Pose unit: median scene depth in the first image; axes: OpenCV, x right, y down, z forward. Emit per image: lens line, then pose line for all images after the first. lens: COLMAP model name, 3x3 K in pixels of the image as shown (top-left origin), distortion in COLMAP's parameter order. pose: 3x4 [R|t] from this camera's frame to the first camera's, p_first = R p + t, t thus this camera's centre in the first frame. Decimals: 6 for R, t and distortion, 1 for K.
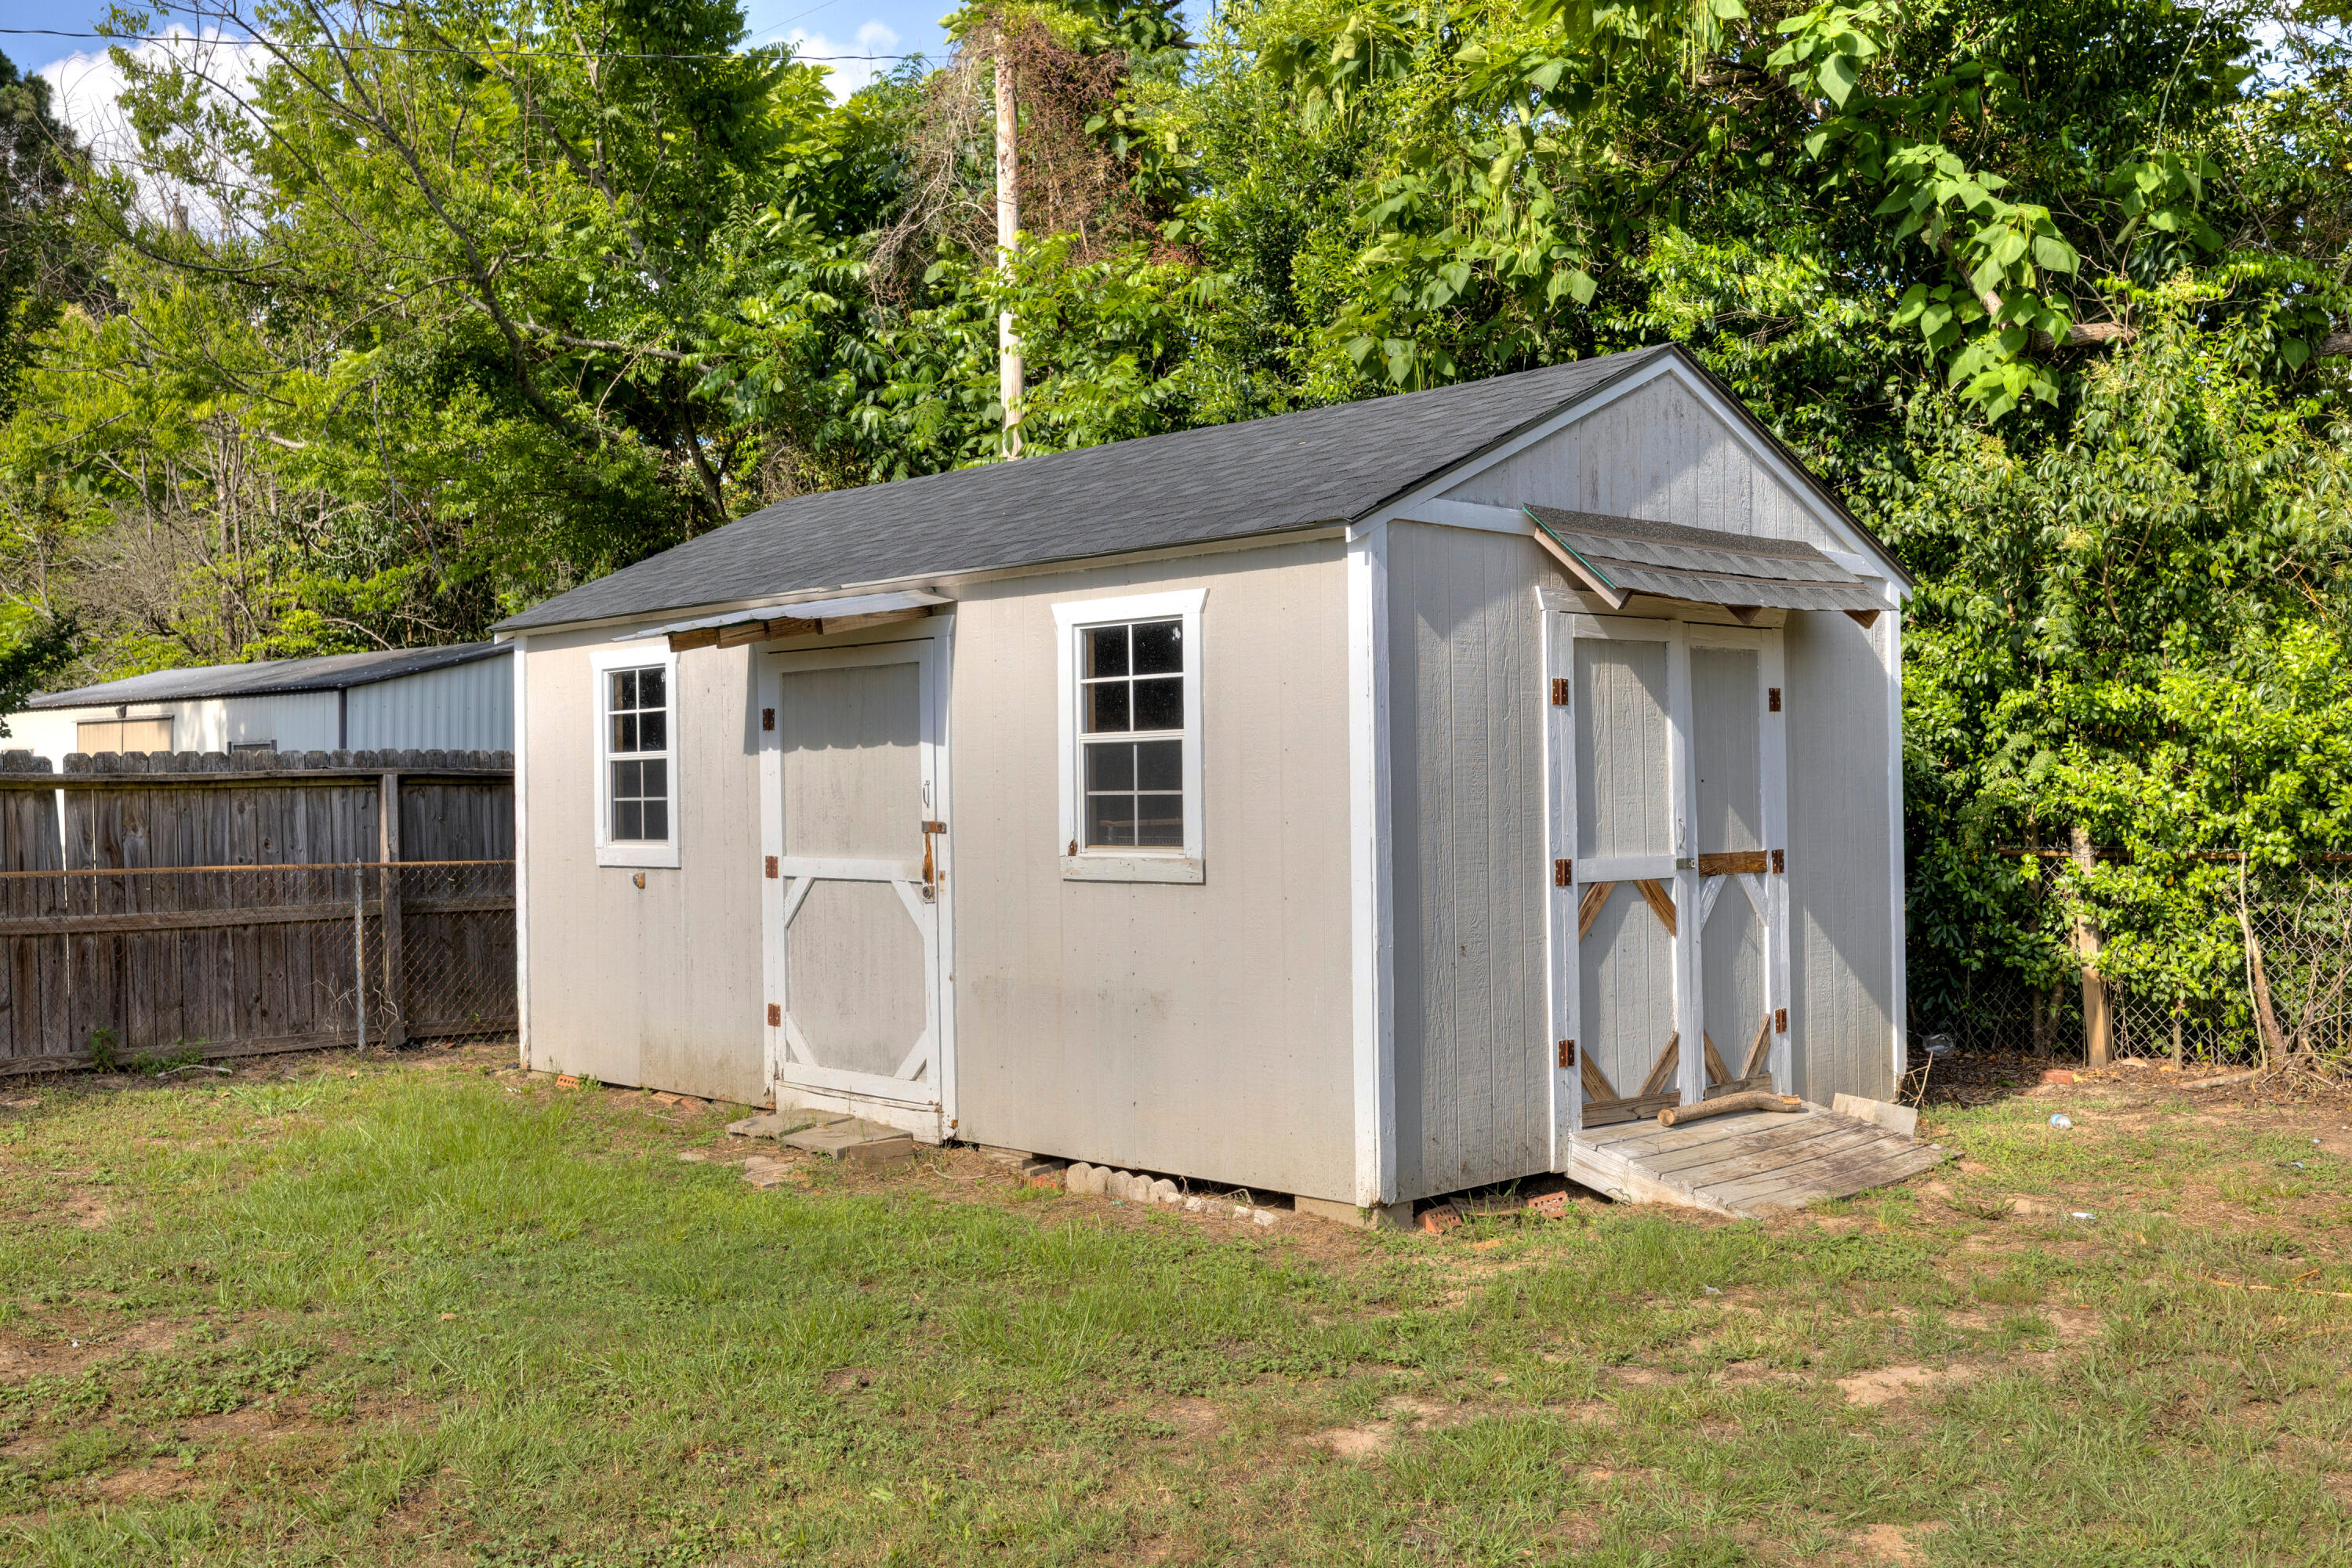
lens RADIAL K [[2232.6, 0, 1179.4], [0, 2232.6, 782.7], [0, 0, 1]] dist [-0.001410, 0.000000]
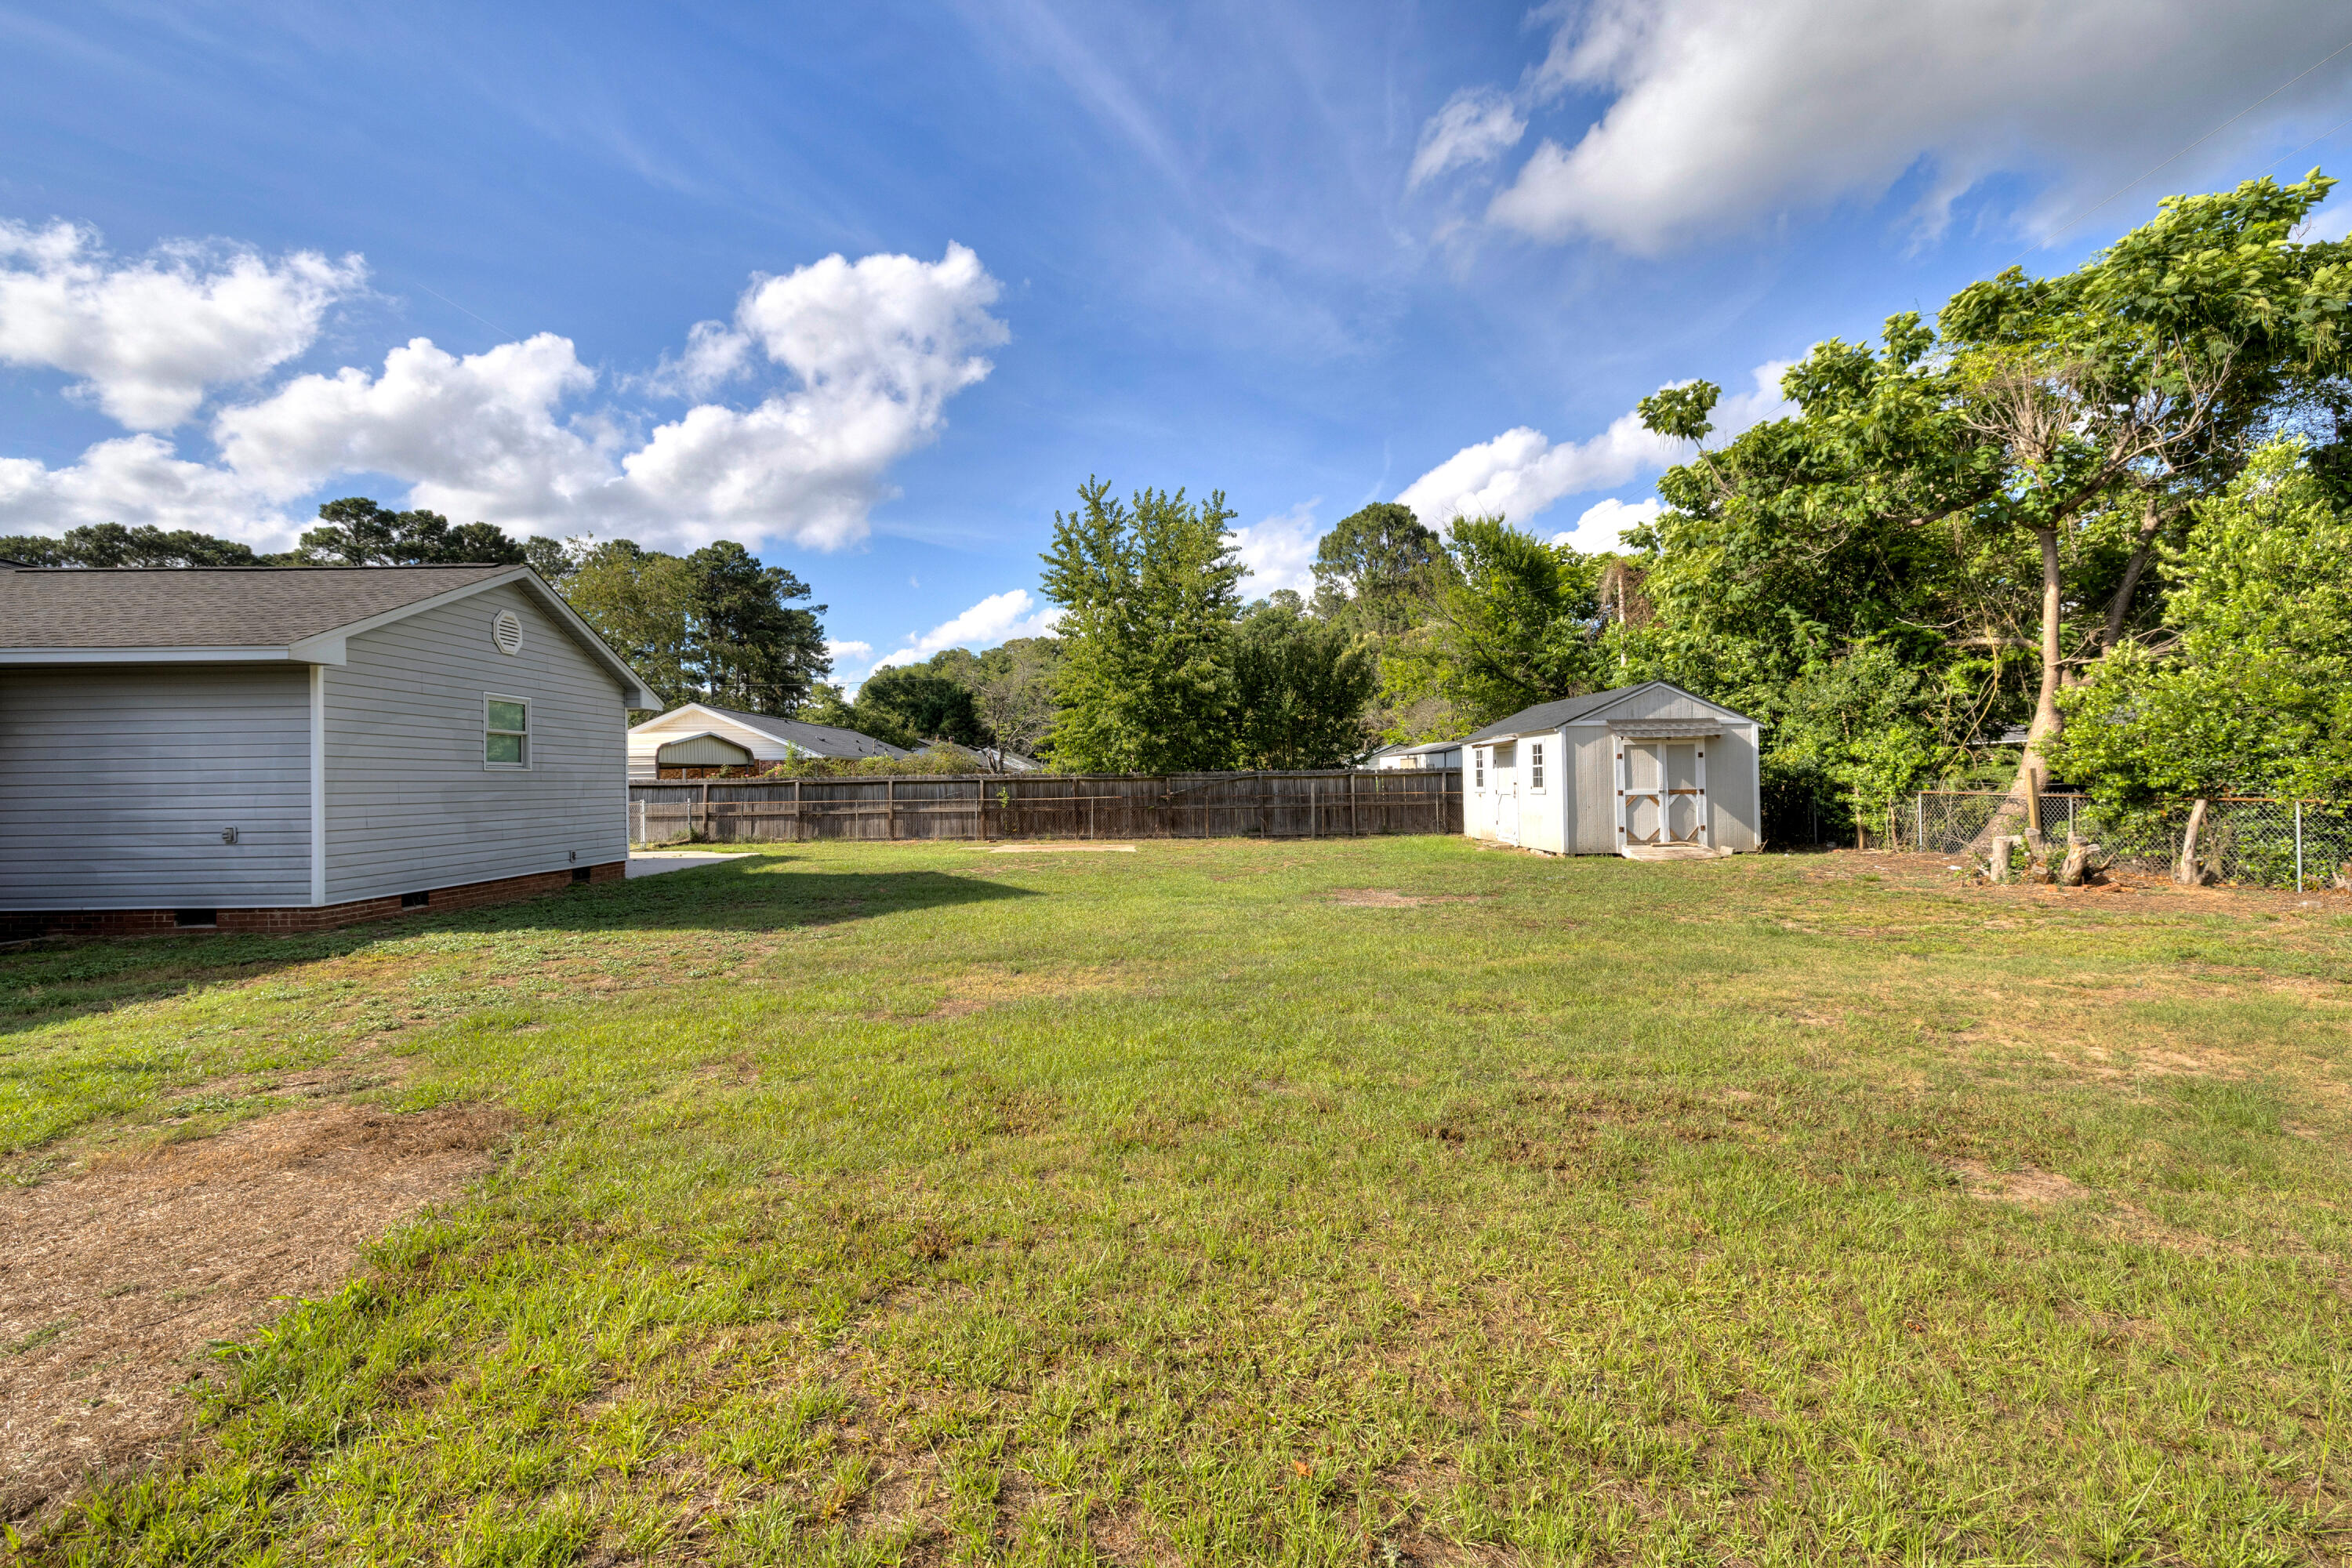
lens RADIAL K [[984.7, 0, 1175.3], [0, 984.7, 777.5], [0, 0, 1]] dist [0.000879, 0.000111]
pose [[0.730191, -0.004525, -0.683228, 0.933265], [0.010915, 0.999928, 0.005042, -0.015504], [0.683156, -0.011139, 0.730187, -1.259110]]
